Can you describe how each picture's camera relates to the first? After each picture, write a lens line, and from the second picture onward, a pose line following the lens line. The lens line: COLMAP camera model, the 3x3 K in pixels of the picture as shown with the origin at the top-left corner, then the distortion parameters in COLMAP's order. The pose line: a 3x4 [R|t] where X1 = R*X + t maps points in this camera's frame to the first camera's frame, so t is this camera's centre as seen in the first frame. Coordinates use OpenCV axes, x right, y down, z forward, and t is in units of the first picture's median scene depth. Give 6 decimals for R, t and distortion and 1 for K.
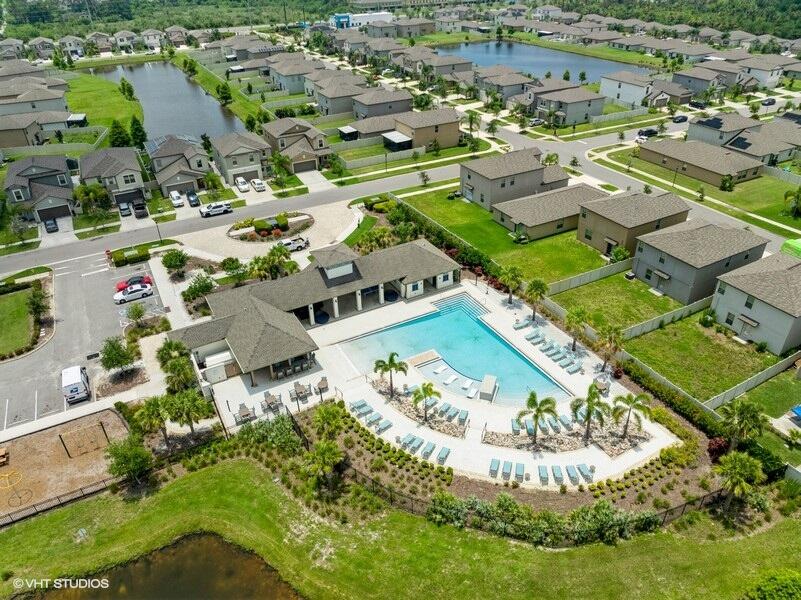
lens RADIAL K [[566.9, 0, 400.5], [0, 566.9, 300.0], [0, 0, 1]] dist [-0.034624, -0.001811]
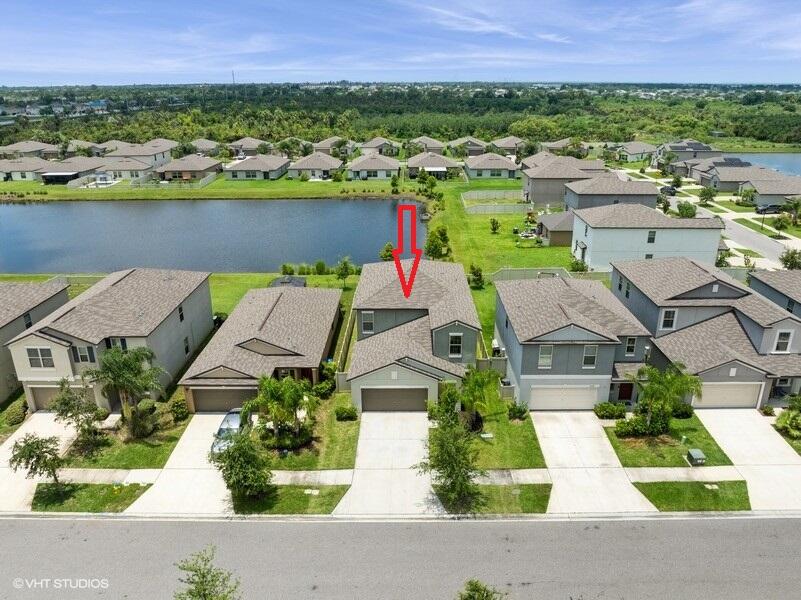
lens RADIAL K [[590.9, 0, 402.2], [0, 590.9, 296.3], [0, 0, 1]] dist [-0.028587, -0.008072]
pose [[0.488865, -0.286802, 0.823866, -0.091938], [0.463006, 0.885718, 0.033595, -0.474247], [-0.739348, 0.365032, 0.565788, 0.959916]]
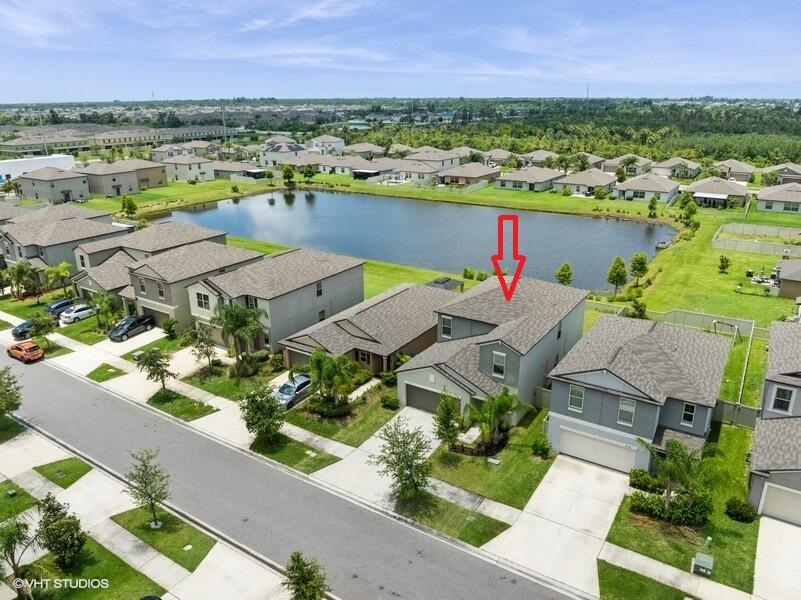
lens RADIAL K [[580.3, 0, 400.5], [0, 580.3, 300.0], [0, 0, 1]] dist [-0.027342, -0.006975]
pose [[0.881625, -0.146198, 0.448735, -0.010942], [0.245459, 0.954135, -0.171393, -0.425474], [-0.403097, 0.261250, 0.877075, 0.880888]]
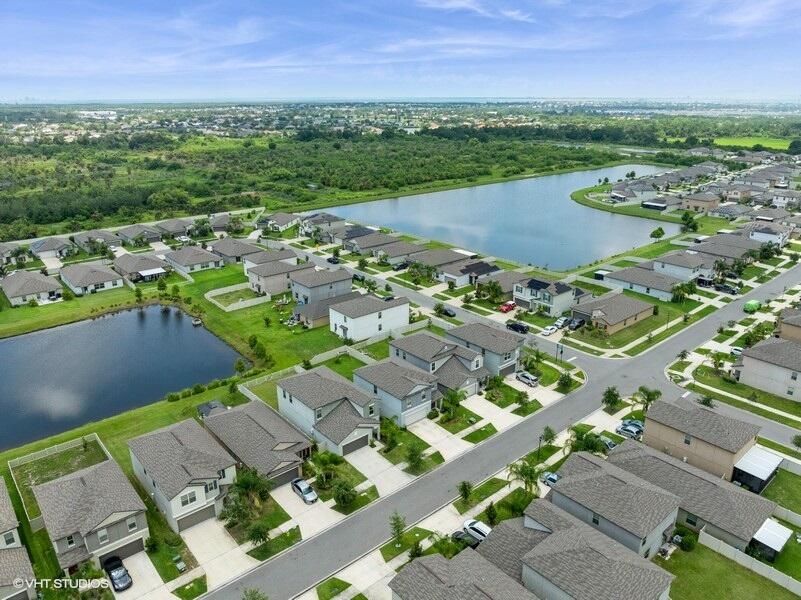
lens RADIAL K [[586.7, 0, 405.8], [0, 586.7, 295.3], [0, 0, 1]] dist [-0.034062, -0.004922]
pose [[-0.212655, -0.302936, 0.928982, -0.380130], [0.526927, 0.765092, 0.370112, -0.725157], [-0.822876, 0.568212, -0.003076, 1.016857]]
